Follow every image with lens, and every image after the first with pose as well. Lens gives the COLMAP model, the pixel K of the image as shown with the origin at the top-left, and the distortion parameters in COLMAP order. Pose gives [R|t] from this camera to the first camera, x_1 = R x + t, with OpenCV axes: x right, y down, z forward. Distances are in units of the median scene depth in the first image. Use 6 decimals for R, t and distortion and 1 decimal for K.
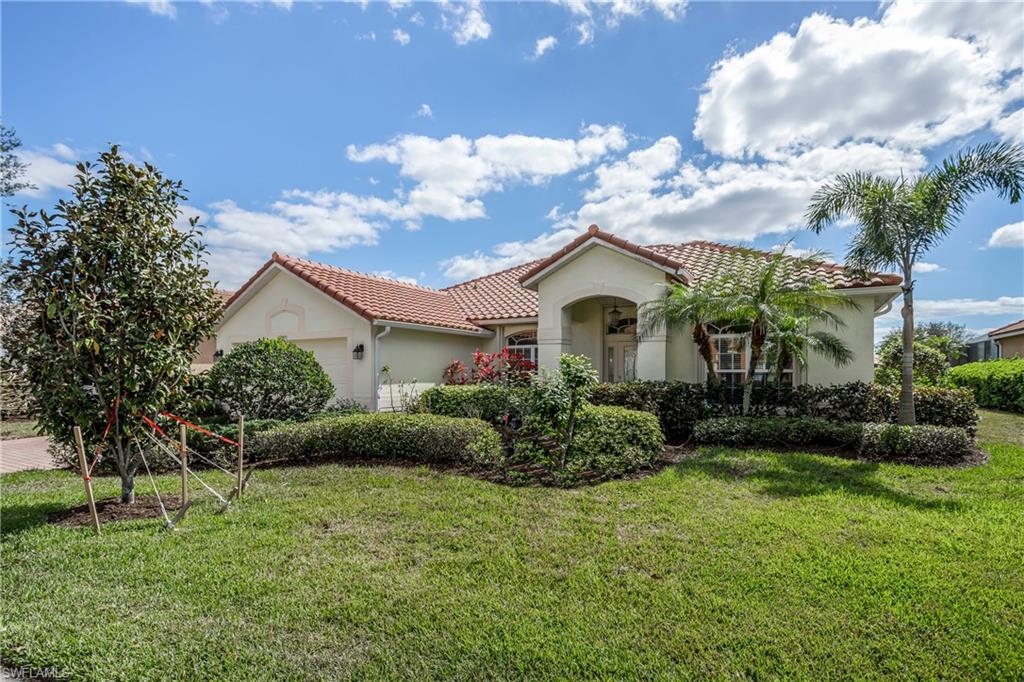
lens RADIAL K [[515.6, 0, 512.0], [0, 515.6, 341.0], [0, 0, 1]] dist [0.000282, 0.000103]
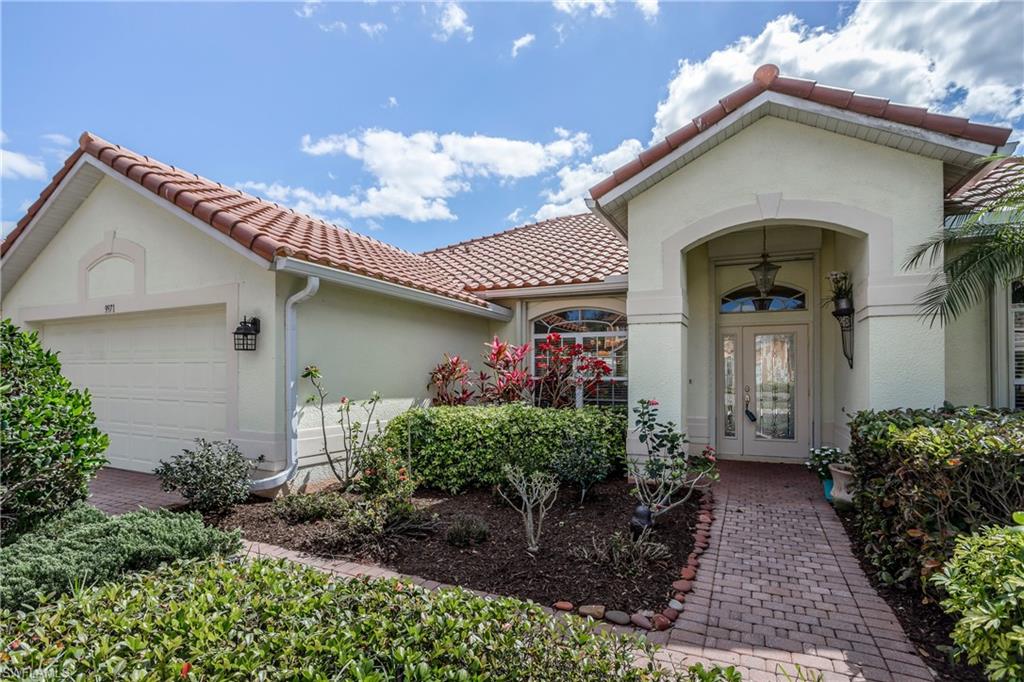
lens RADIAL K [[515.6, 0, 512.0], [0, 515.6, 341.0], [0, 0, 1]] dist [0.000282, 0.000103]
pose [[0.997177, 0.007770, 0.074684, -0.058982], [-0.007441, 0.999961, -0.004689, 0.015472], [-0.074718, 0.004120, 0.997196, 0.309690]]
